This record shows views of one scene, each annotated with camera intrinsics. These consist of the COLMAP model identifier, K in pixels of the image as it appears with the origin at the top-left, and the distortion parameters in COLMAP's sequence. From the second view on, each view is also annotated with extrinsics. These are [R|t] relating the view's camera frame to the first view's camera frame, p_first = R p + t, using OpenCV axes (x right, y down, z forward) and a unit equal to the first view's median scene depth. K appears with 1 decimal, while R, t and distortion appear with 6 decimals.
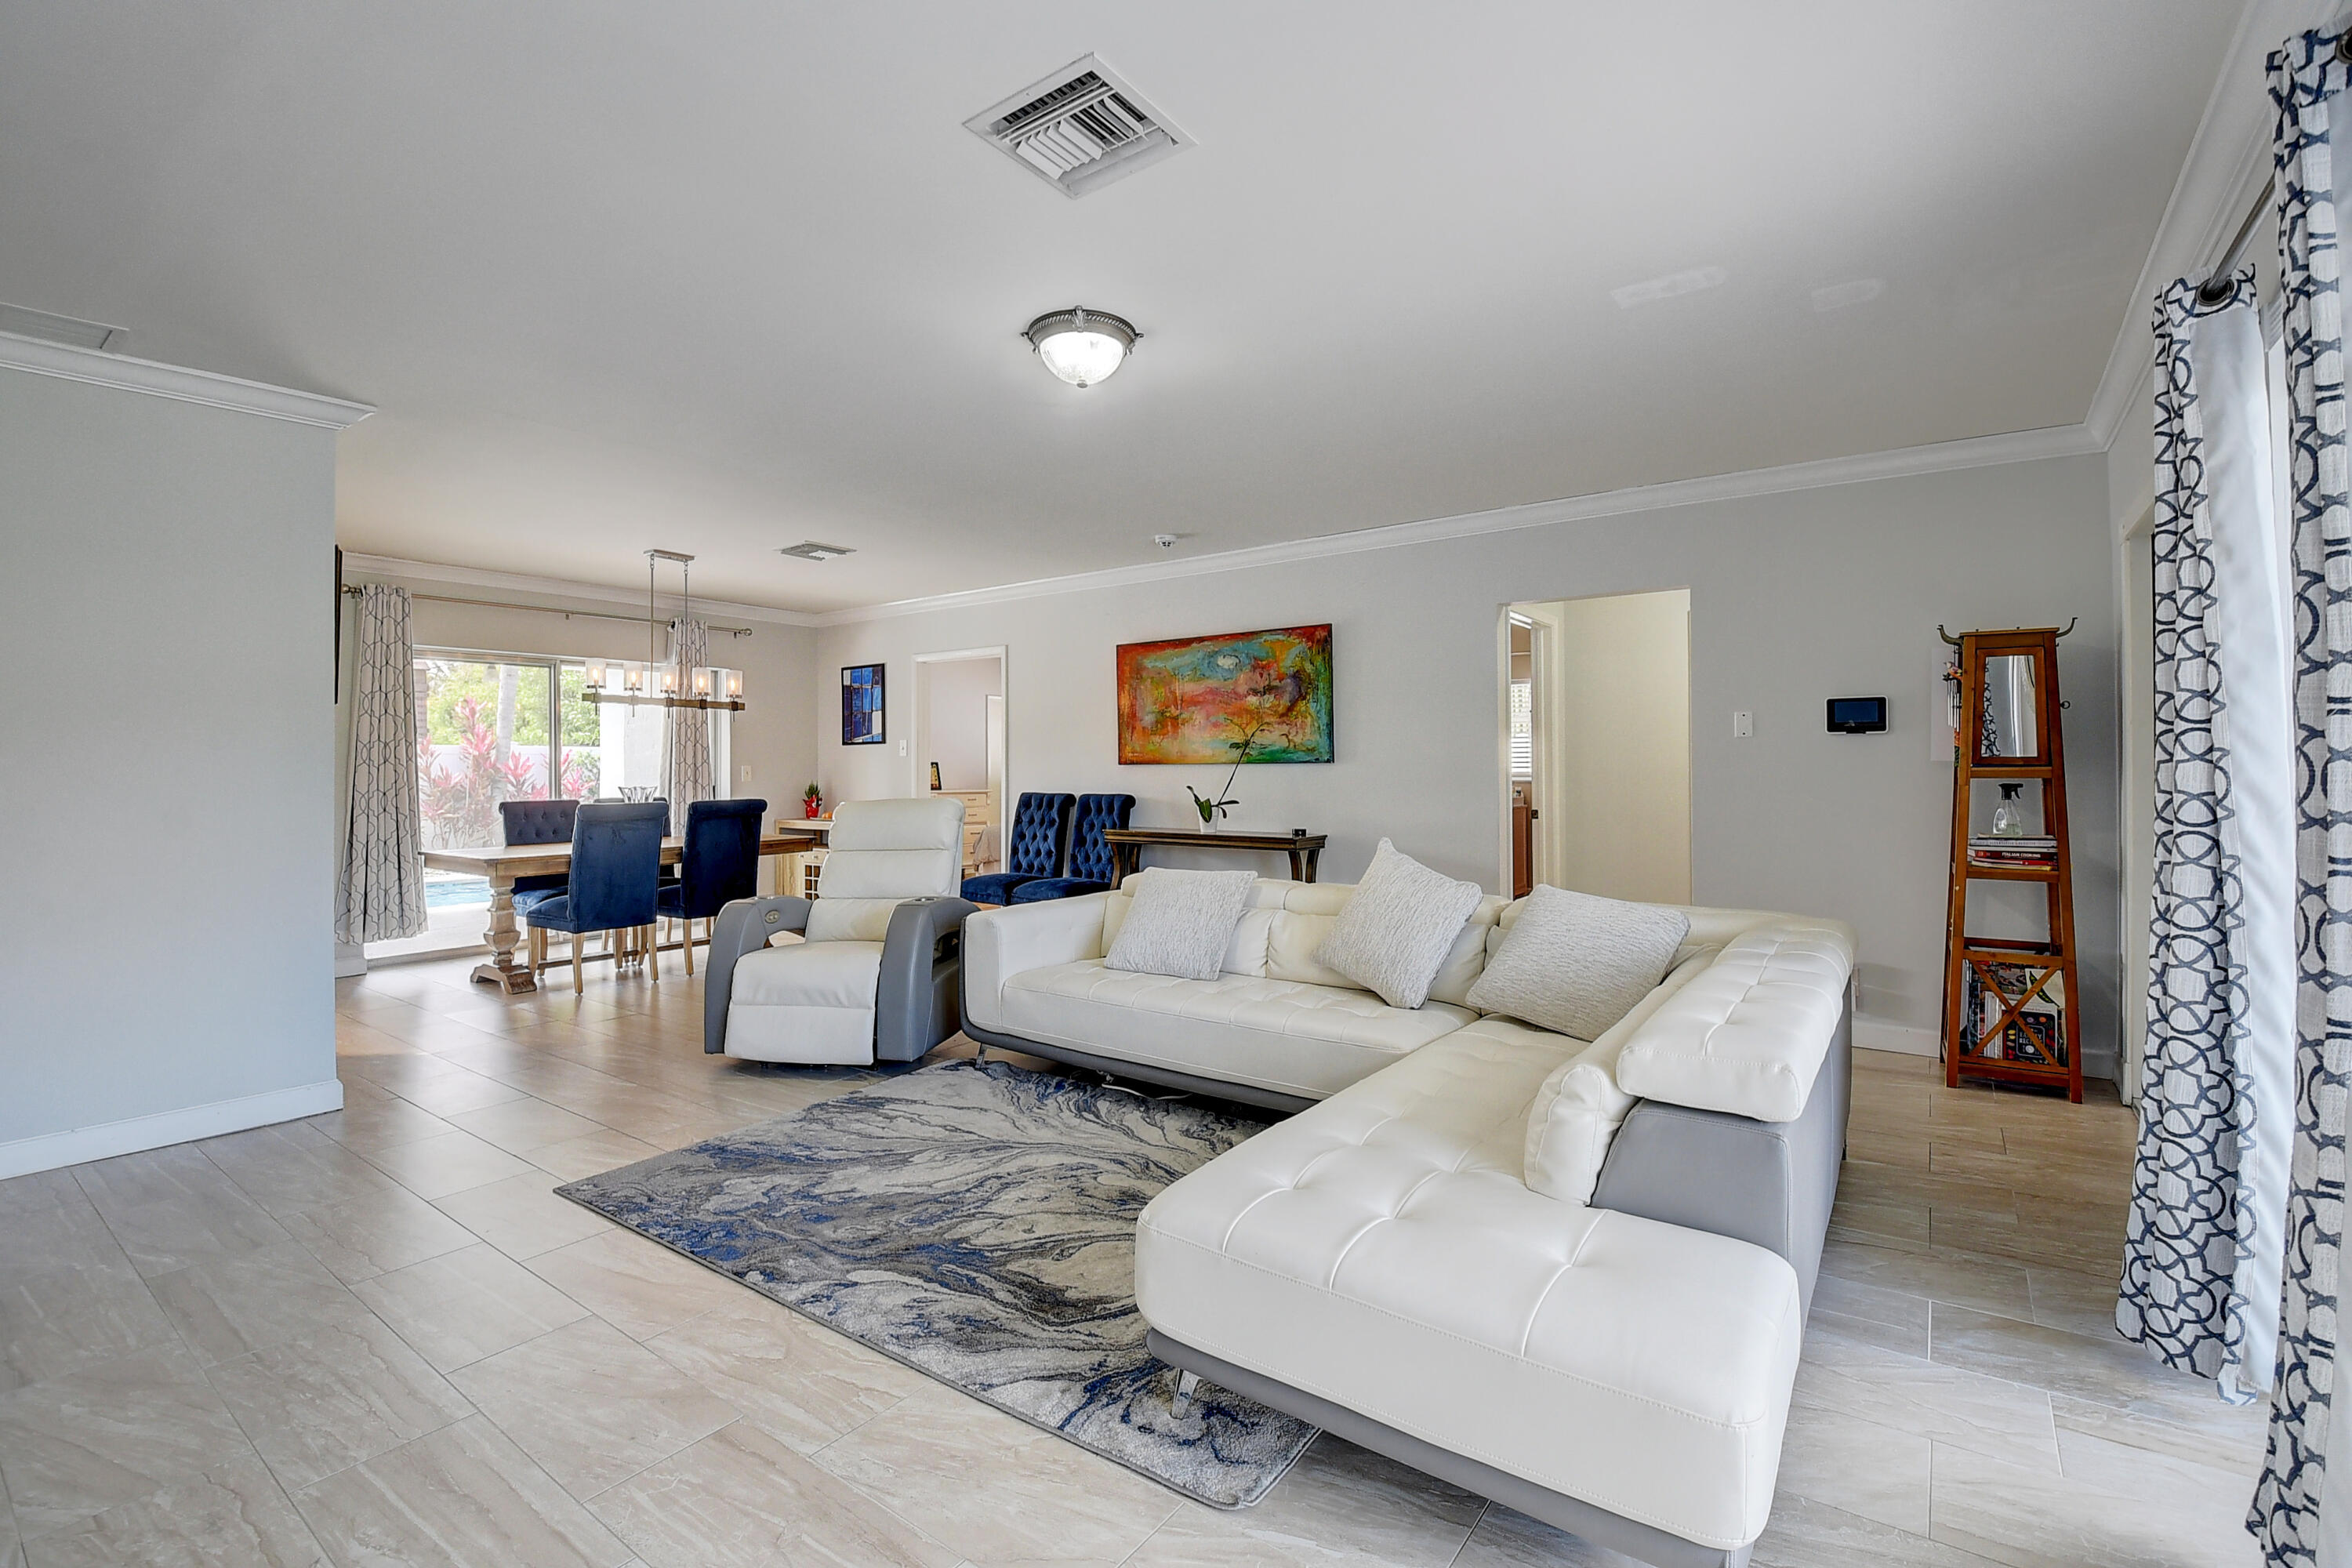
lens RADIAL K [[1034.6, 0, 1170.0], [0, 1034.6, 768.4], [0, 0, 1]] dist [0.032814, -0.040226]
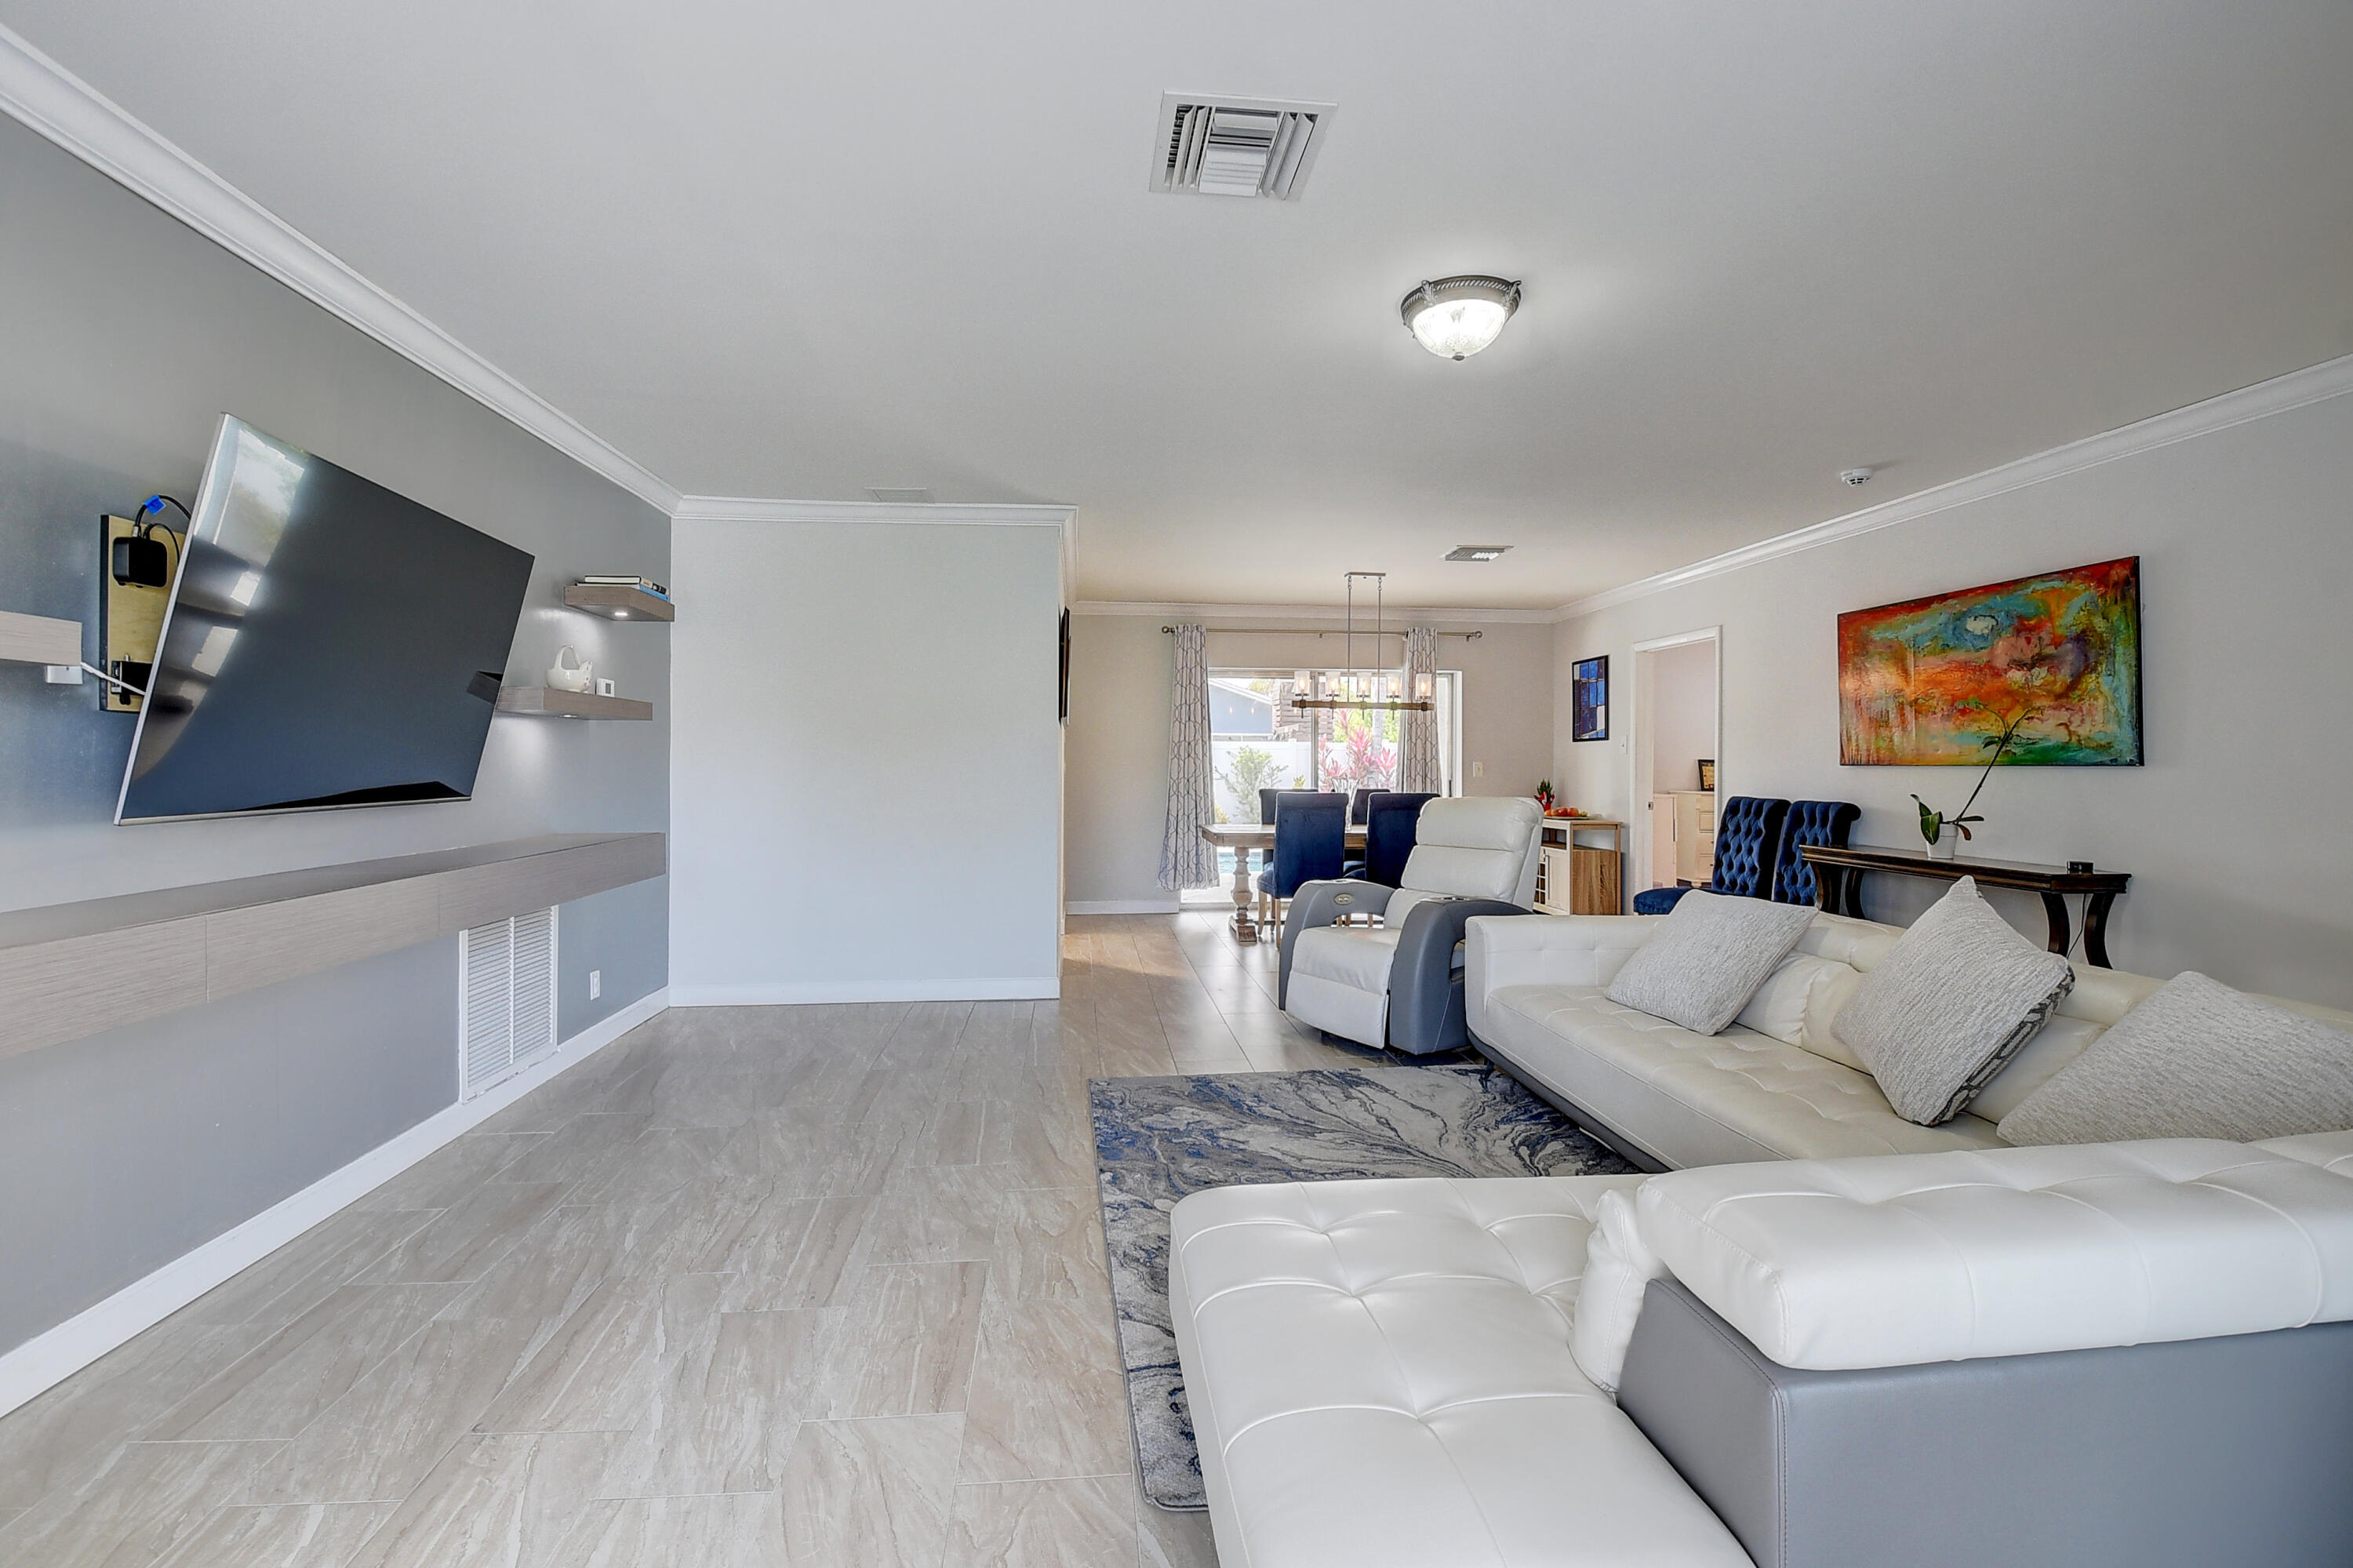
lens RADIAL K [[1035.0, 0, 1170.5], [0, 1035.0, 768.4], [0, 0, 1]] dist [0.032814, -0.040226]
pose [[0.668148, 0.013916, -0.743898, 0.230424], [-0.010954, 0.999901, 0.008867, -0.002806], [0.743948, 0.002224, 0.668234, 0.095435]]
